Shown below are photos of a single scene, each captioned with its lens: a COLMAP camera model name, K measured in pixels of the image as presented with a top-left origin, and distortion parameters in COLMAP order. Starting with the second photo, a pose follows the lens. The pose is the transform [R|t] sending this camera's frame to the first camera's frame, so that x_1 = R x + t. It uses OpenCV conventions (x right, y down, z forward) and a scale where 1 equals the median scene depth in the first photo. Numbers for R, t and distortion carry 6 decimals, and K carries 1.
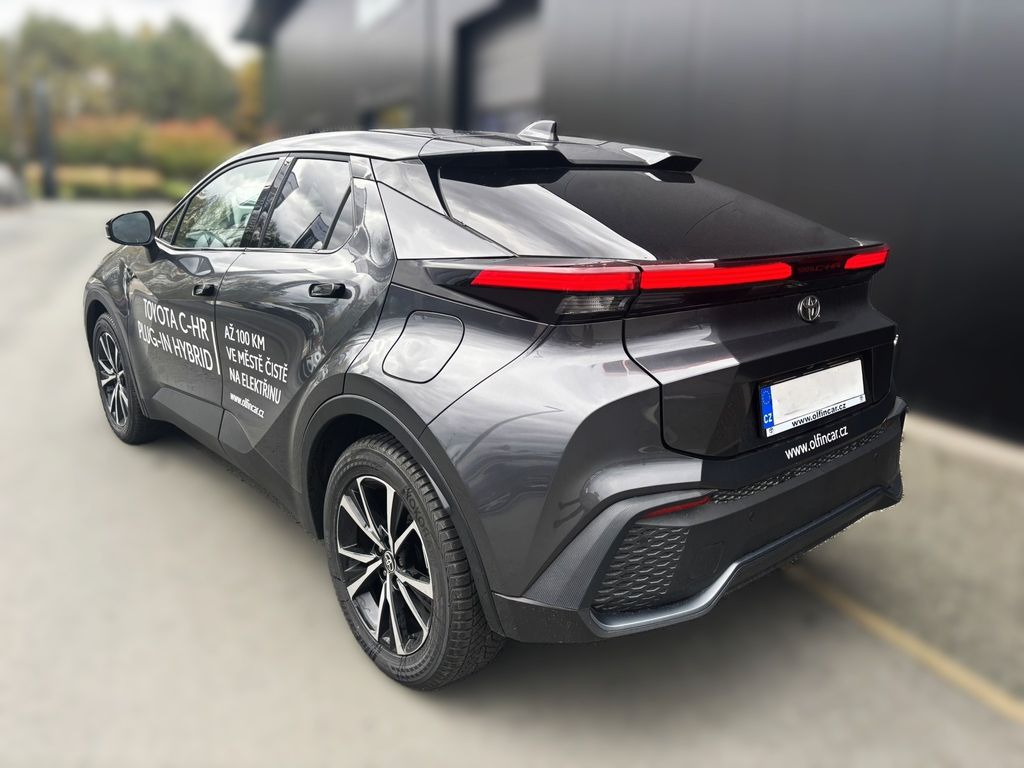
lens RADIAL K [[819.9, 0, 507.1], [0, 819.9, 385.4], [0, 0, 1]] dist [0.016026, -0.027008]
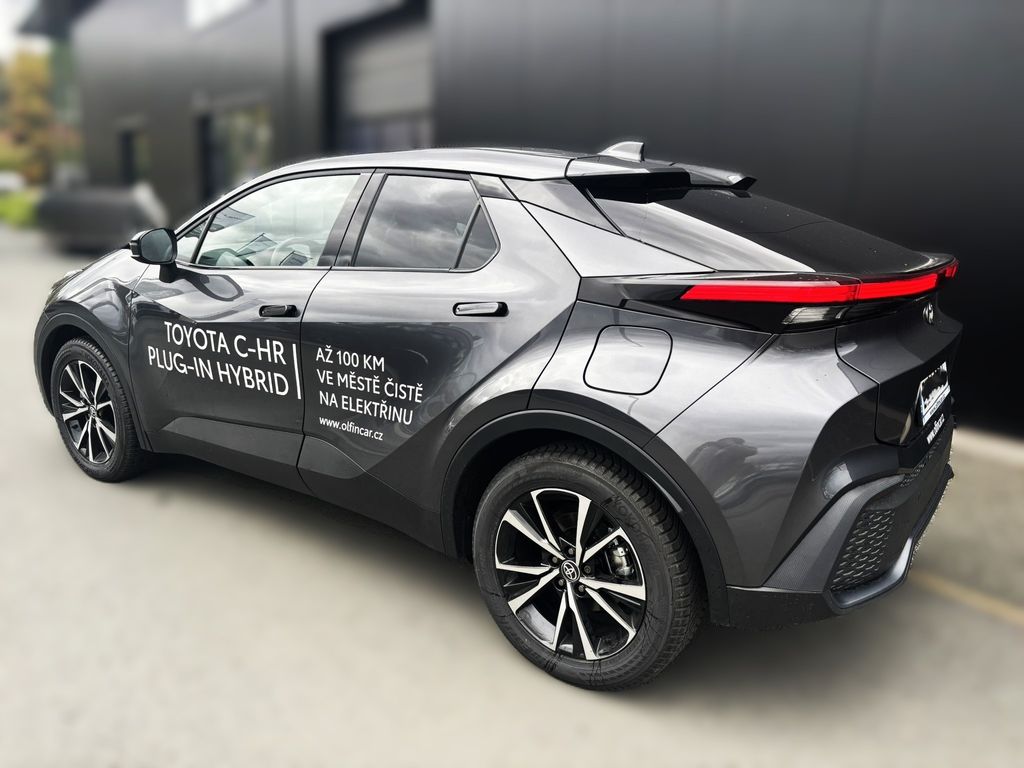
lens RADIAL K [[819.9, 0, 509.0], [0, 819.9, 382.5], [0, 0, 1]] dist [0.016026, -0.027008]
pose [[0.970355, -0.050201, 0.236415, -0.418034], [0.053076, 0.998574, -0.005808, -0.017124], [-0.235786, 0.018184, 0.971635, 0.016178]]
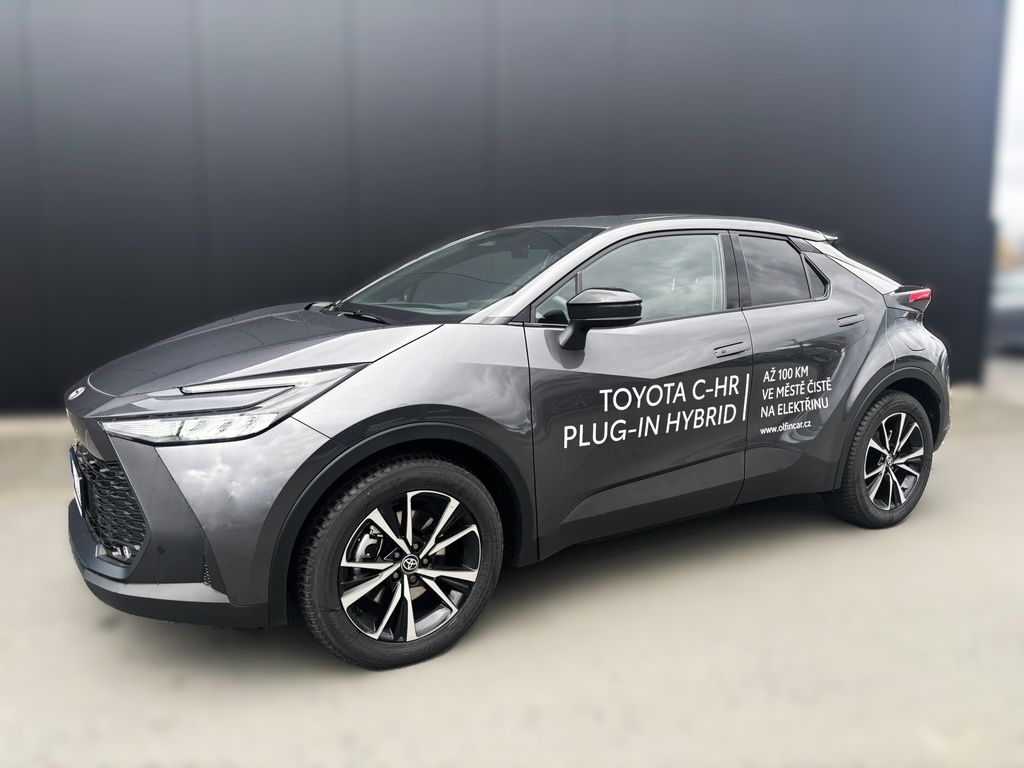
lens RADIAL K [[819.9, 0, 512.7], [0, 819.9, 383.6], [0, 0, 1]] dist [0.016026, -0.027008]
pose [[0.093919, -0.156514, 0.983200, -1.835906], [0.230485, 0.964154, 0.131465, -0.351658], [-0.968533, 0.214266, 0.126626, 1.424223]]
